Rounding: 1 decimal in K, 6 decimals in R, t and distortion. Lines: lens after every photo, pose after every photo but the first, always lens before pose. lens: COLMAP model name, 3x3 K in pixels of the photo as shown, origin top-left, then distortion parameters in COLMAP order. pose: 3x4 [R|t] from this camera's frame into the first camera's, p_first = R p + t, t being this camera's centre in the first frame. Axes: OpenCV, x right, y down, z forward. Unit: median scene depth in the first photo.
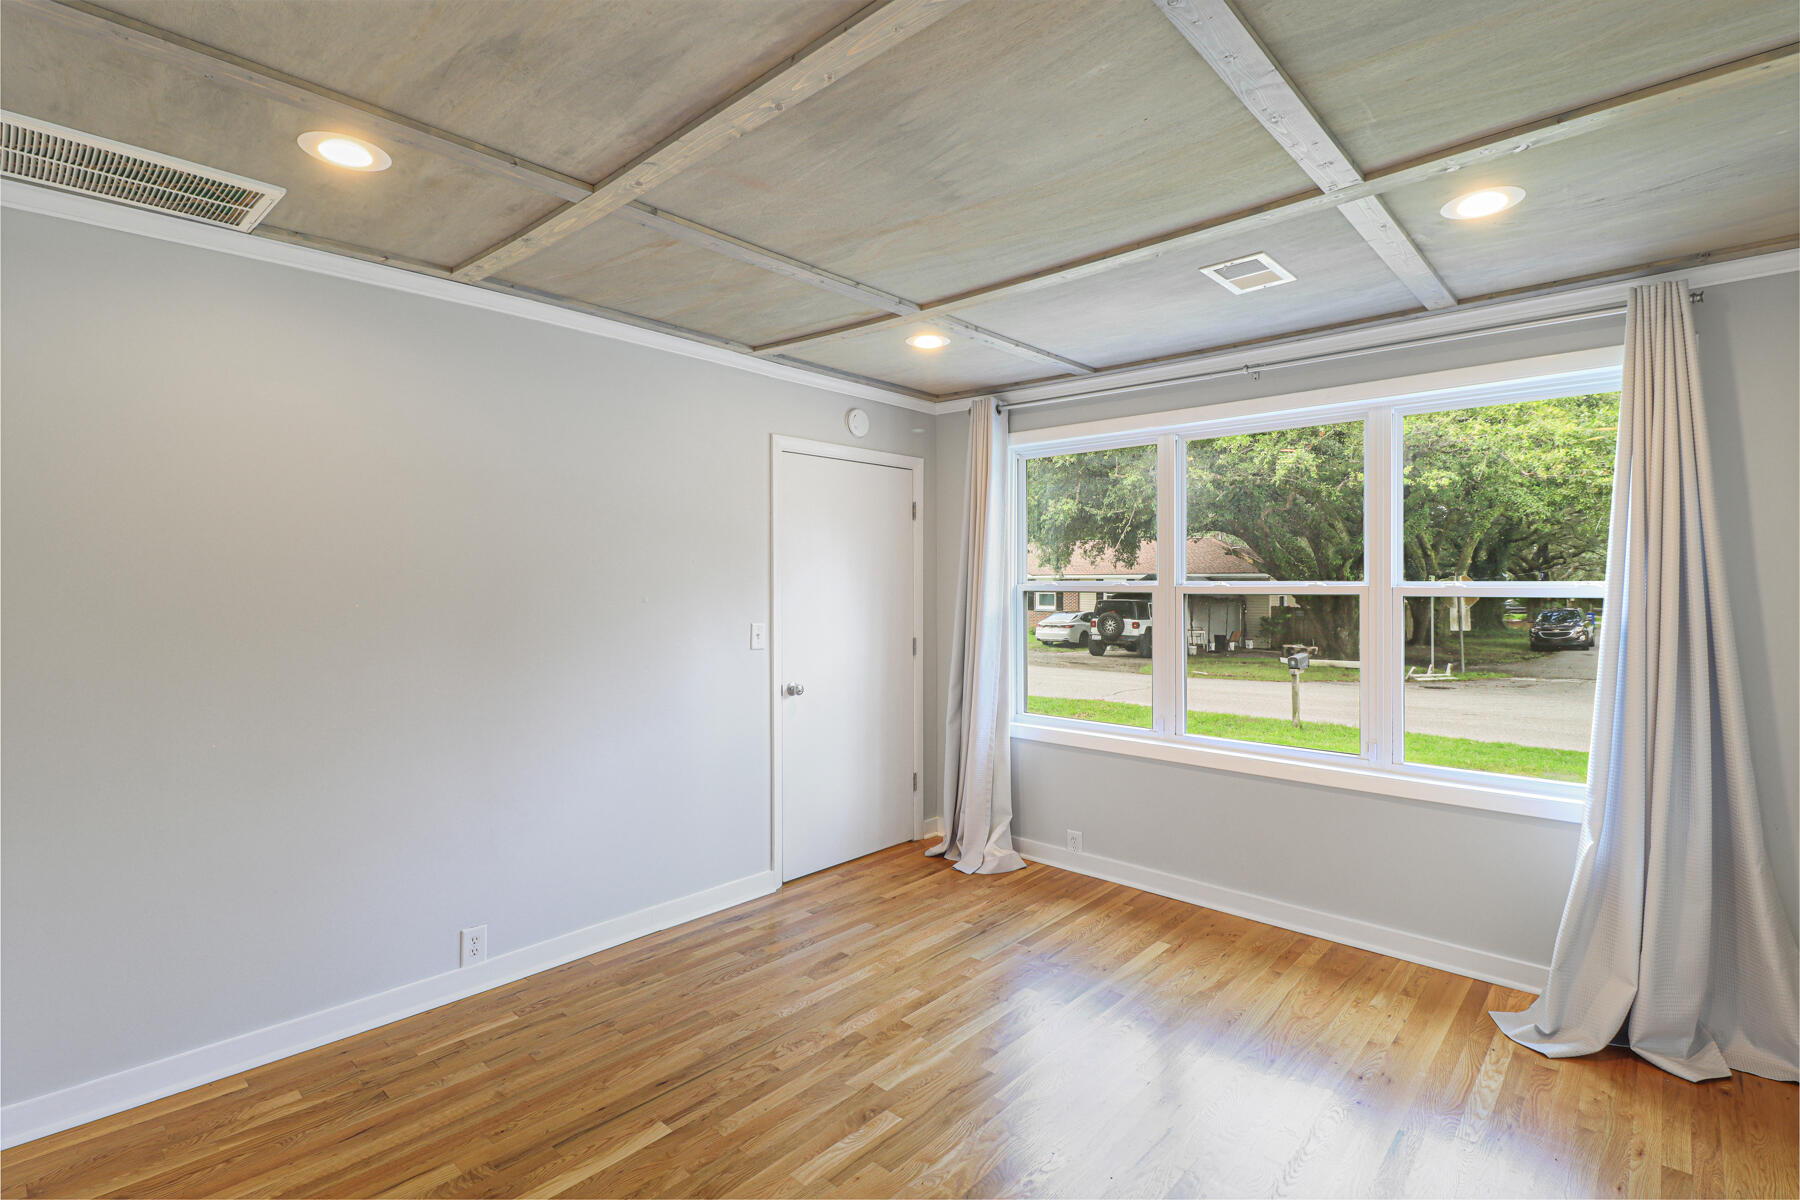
lens RADIAL K [[849.8, 0, 896.9], [0, 849.8, 591.8], [0, 0, 1]] dist [-0.009016, -0.008703]
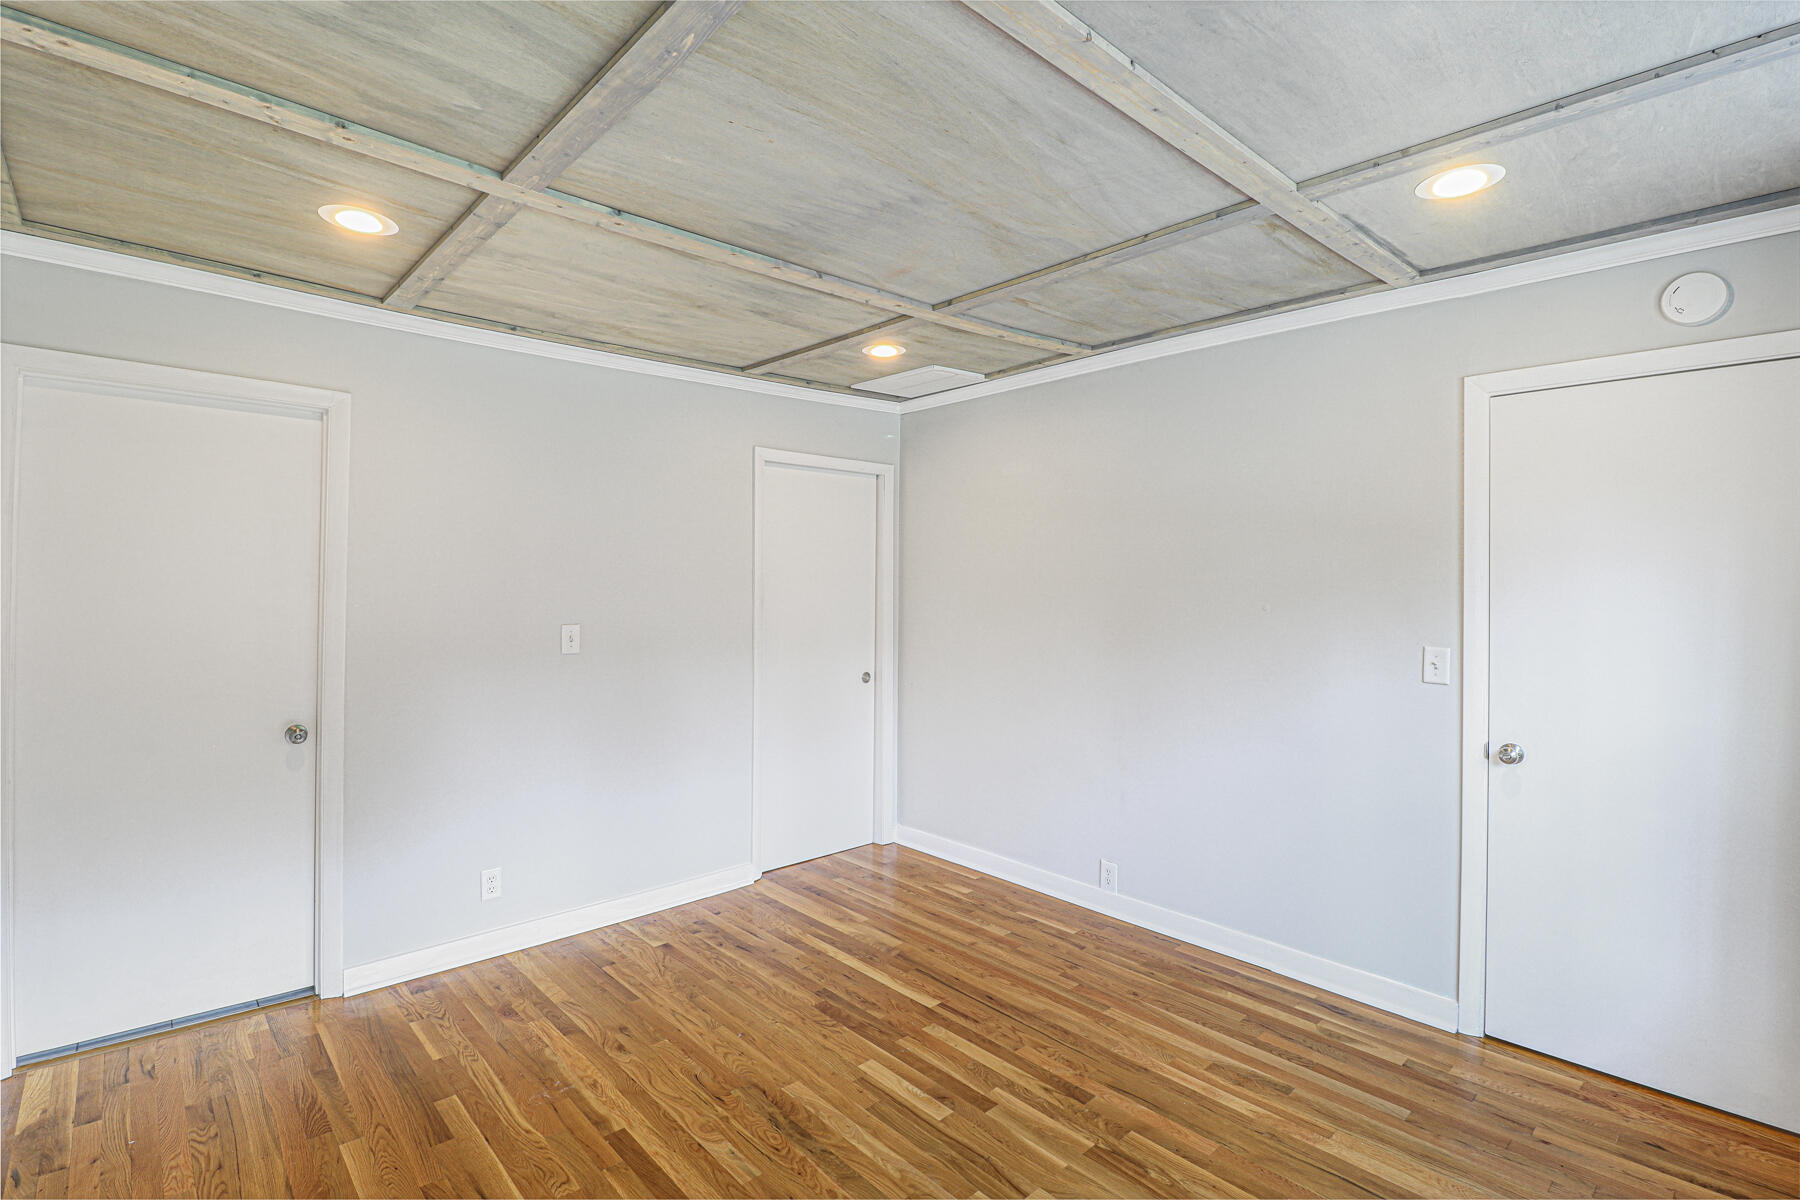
lens RADIAL K [[849.8, 0, 900.1], [0, 849.8, 590.3], [0, 0, 1]] dist [-0.009016, -0.008703]
pose [[-0.093143, 0.008701, -0.995615, 0.716622], [-0.017692, 0.999789, 0.010393, -0.012967], [0.995496, 0.018583, -0.092969, 0.736339]]
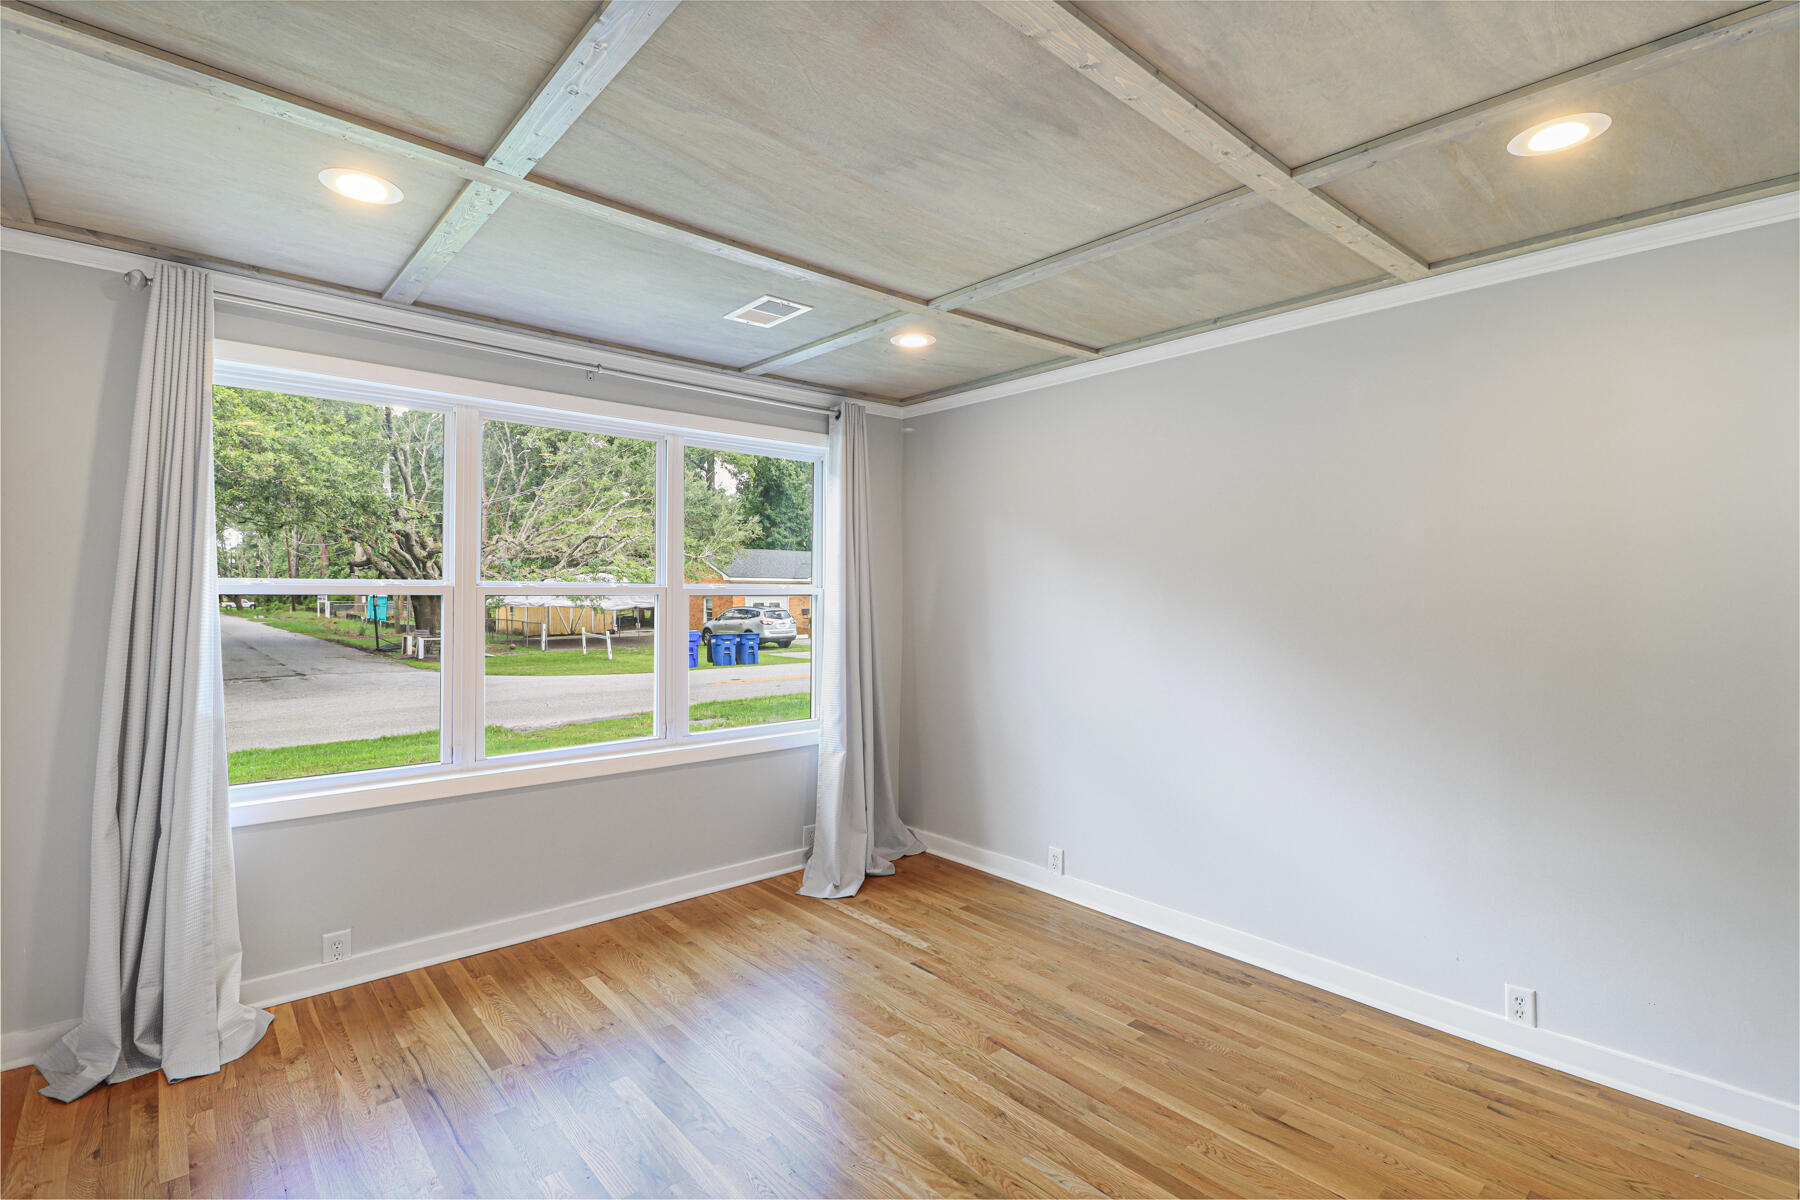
lens RADIAL K [[849.8, 0, 888.0], [0, 849.8, 589.3], [0, 0, 1]] dist [-0.009016, -0.008703]
pose [[0.086756, -0.000883, 0.996229, -0.585832], [0.005283, 0.999986, 0.000426, -0.002970], [-0.996216, 0.005226, 0.086760, 0.619137]]
